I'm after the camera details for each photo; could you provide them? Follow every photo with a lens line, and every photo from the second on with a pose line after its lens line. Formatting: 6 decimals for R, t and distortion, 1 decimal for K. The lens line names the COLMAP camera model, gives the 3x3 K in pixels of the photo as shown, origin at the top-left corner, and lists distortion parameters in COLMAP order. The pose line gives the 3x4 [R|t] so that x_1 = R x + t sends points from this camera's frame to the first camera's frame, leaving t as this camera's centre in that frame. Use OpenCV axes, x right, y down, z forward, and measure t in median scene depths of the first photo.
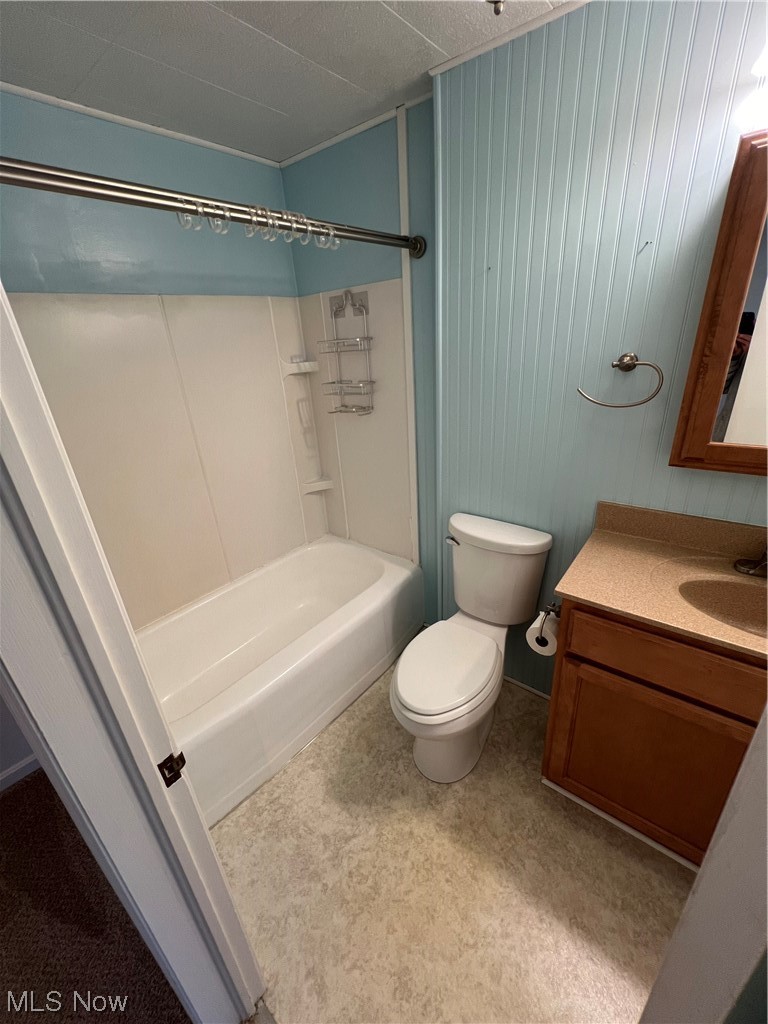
lens RADIAL K [[411.6, 0, 384.5], [0, 411.6, 513.7], [0, 0, 1]] dist [-0.001330, 0.000448]
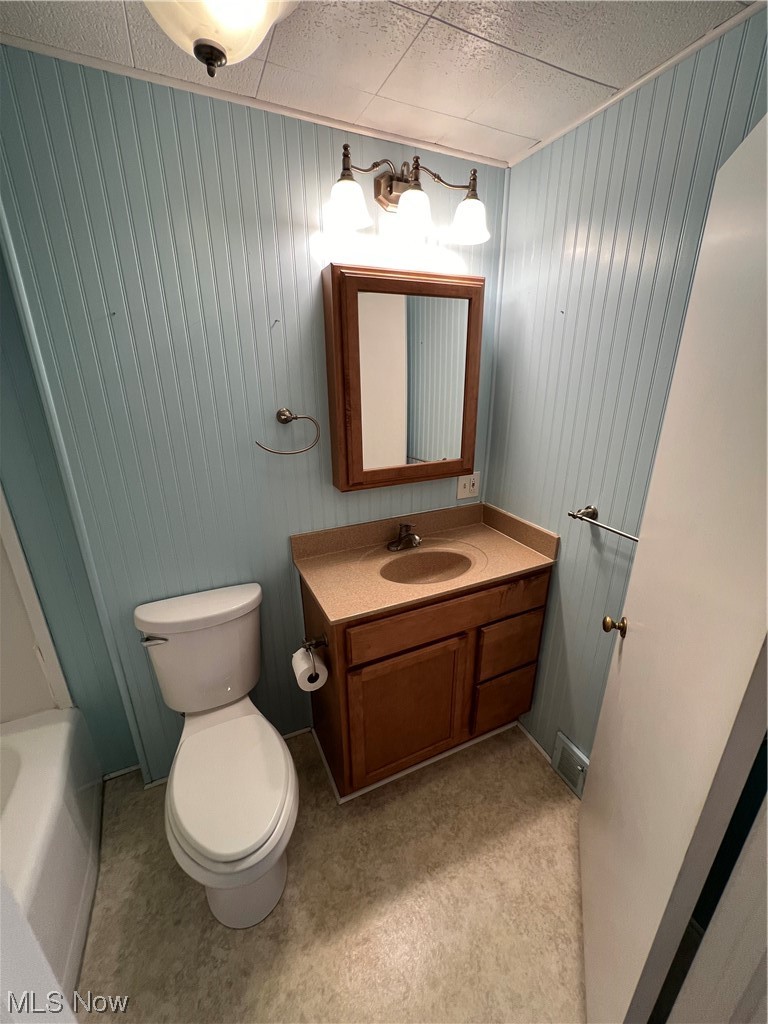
lens RADIAL K [[411.6, 0, 387.5], [0, 411.6, 511.6], [0, 0, 1]] dist [-0.001330, 0.000448]
pose [[0.439911, -0.237950, 0.865944, -0.321602], [0.329697, 0.939717, 0.090732, -0.110867], [-0.835331, 0.245585, 0.491843, 0.224599]]
